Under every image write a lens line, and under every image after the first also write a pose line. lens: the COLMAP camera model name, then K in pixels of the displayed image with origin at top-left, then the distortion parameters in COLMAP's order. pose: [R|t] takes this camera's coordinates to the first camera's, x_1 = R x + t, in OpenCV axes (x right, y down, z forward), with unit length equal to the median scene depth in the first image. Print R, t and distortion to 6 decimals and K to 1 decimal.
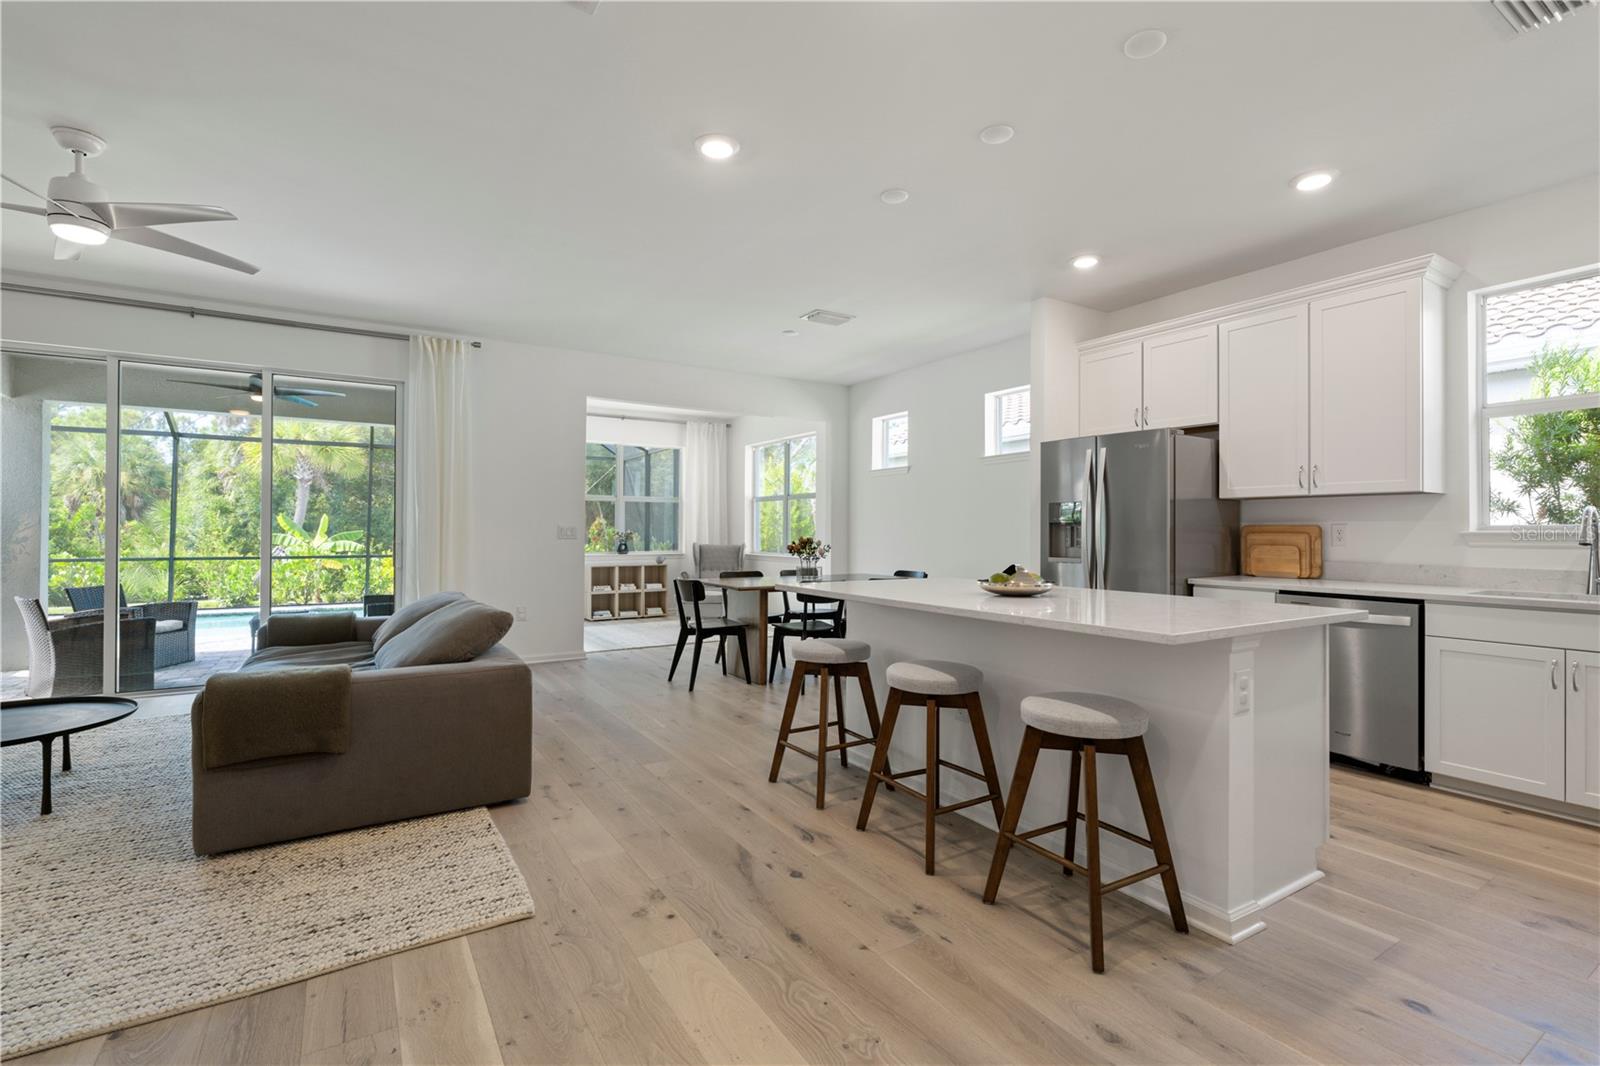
lens RADIAL K [[722.3, 0, 801.9], [0, 722.3, 527.5], [0, 0, 1]] dist [-0.008388, 0.003034]
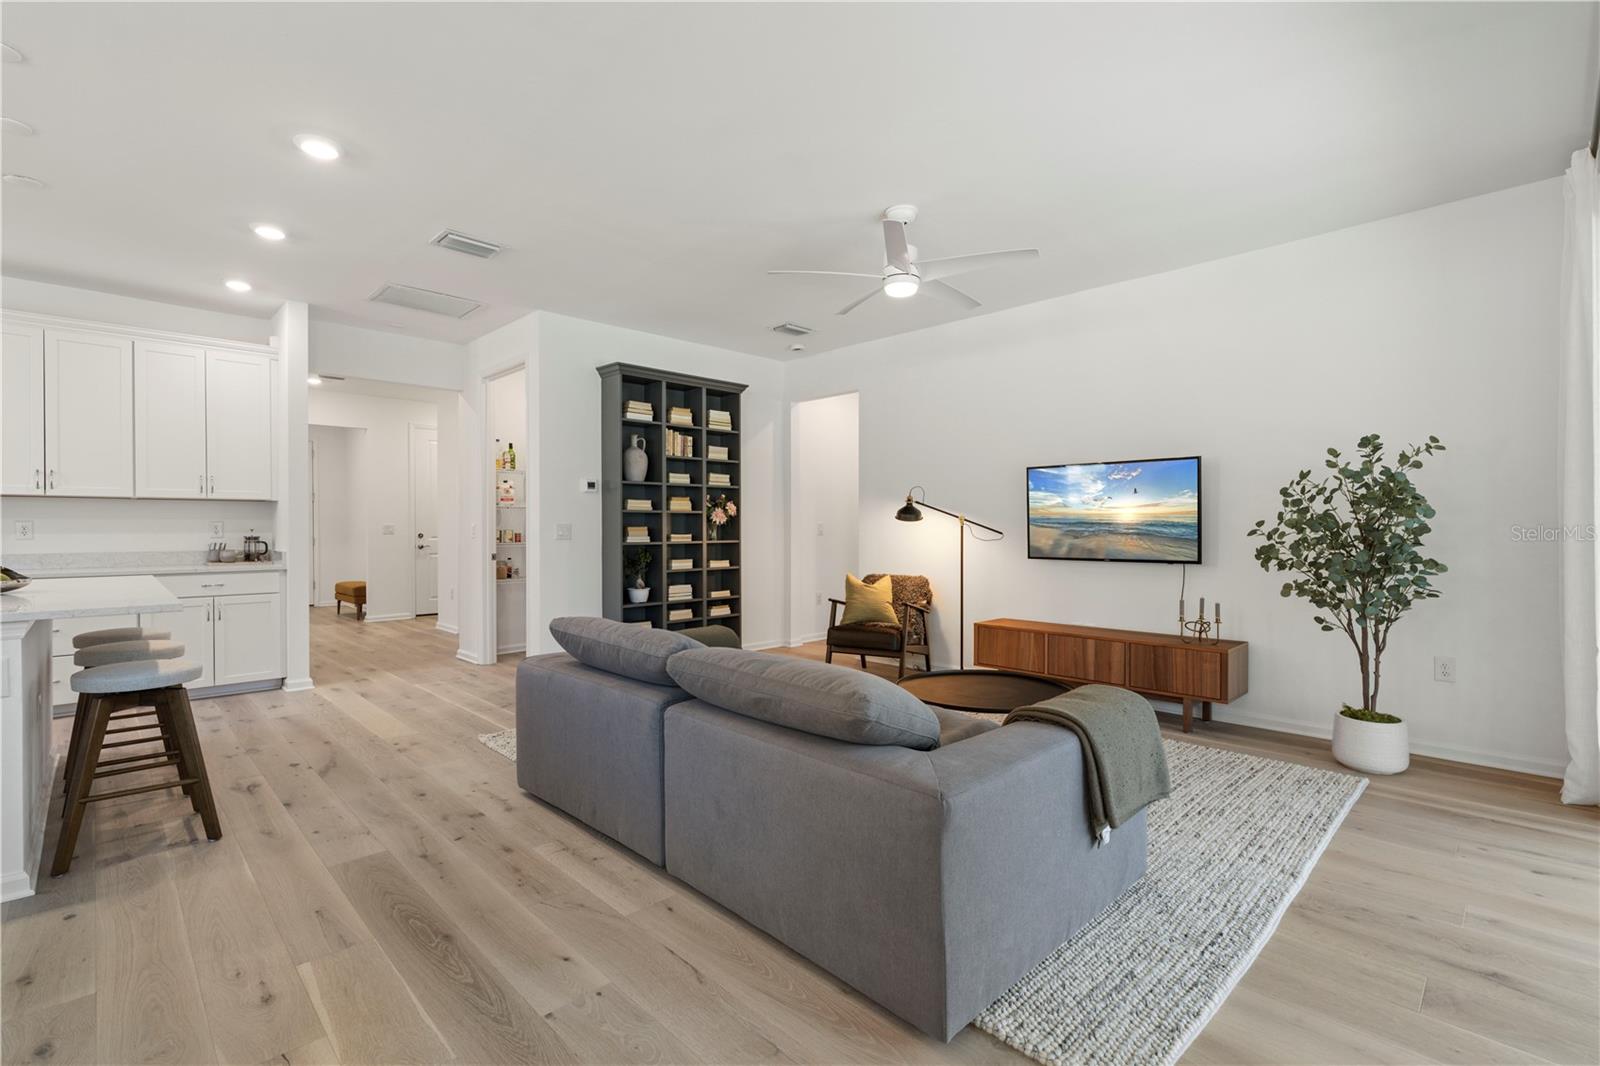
lens RADIAL K [[722.3, 0, 800.3], [0, 722.3, 535.2], [0, 0, 1]] dist [-0.008388, 0.003034]
pose [[-0.977356, -0.000932, -0.211598, -0.475574], [-0.001900, 0.999989, 0.004372, 0.007670], [0.211591, 0.004676, -0.977347, 1.795337]]
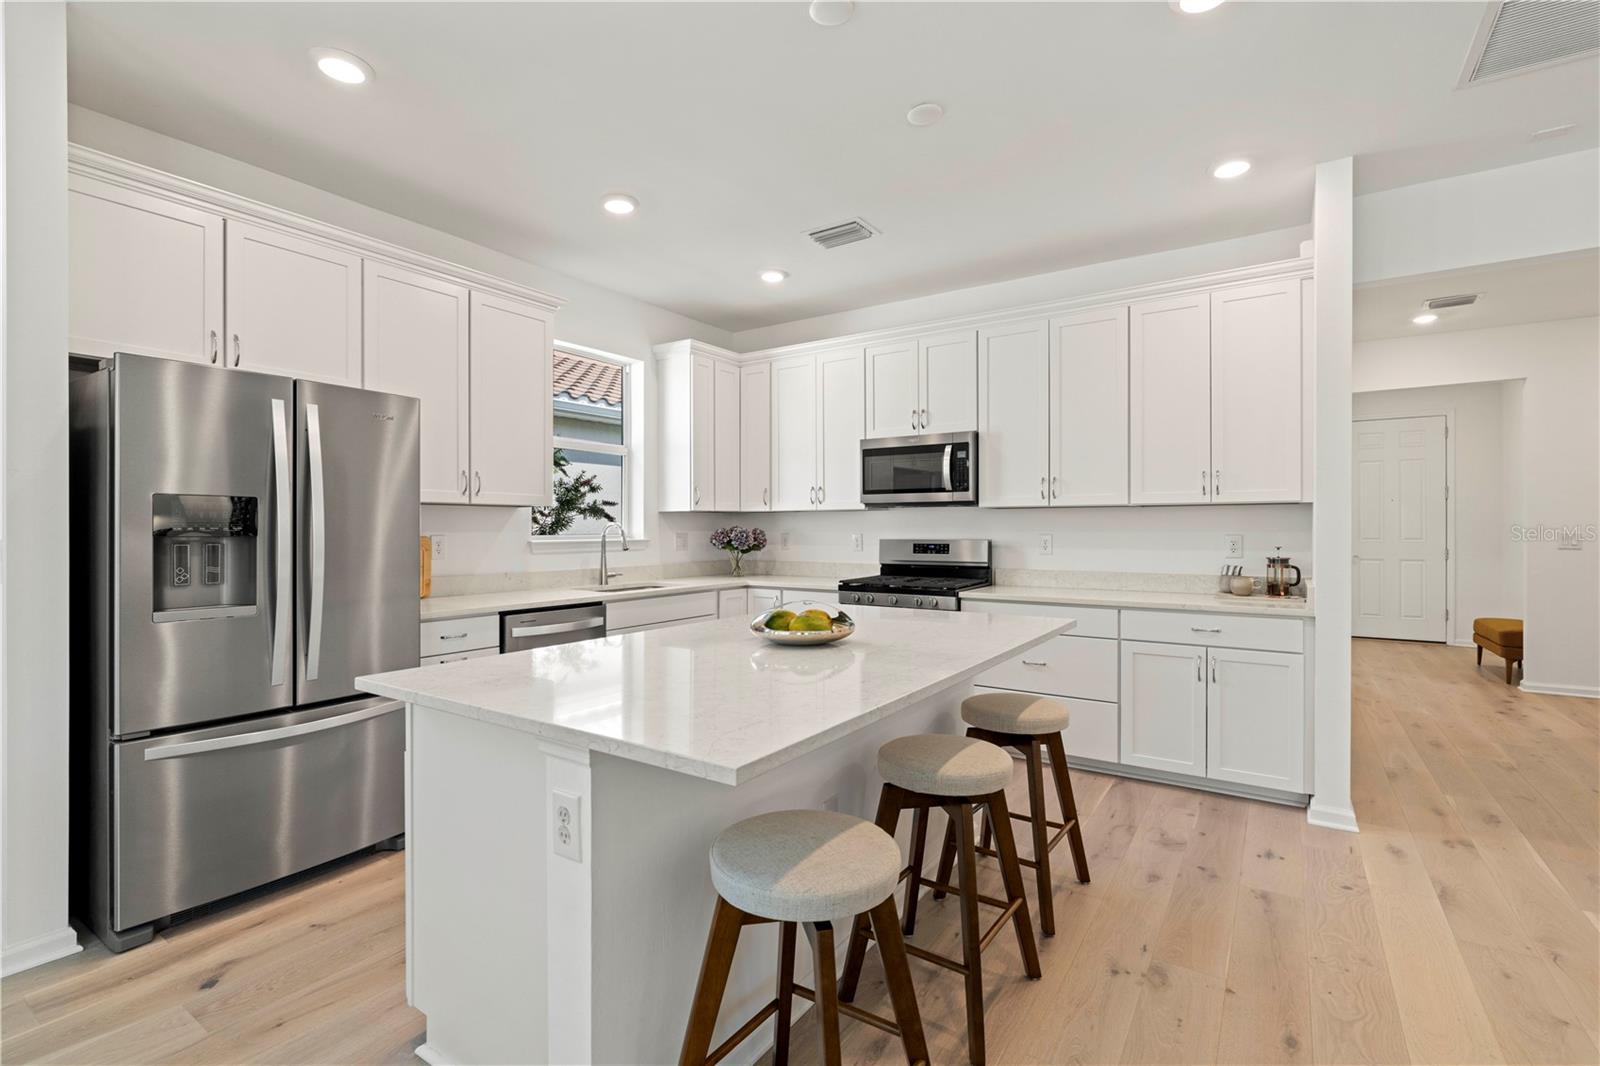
lens RADIAL K [[722.3, 0, 804.2], [0, 722.3, 529.9], [0, 0, 1]] dist [-0.008388, 0.003034]
pose [[-0.406138, -0.005433, 0.913796, -0.315392], [-0.005583, 0.999978, 0.003464, -0.019655], [-0.913795, -0.003694, -0.406159, 1.079131]]
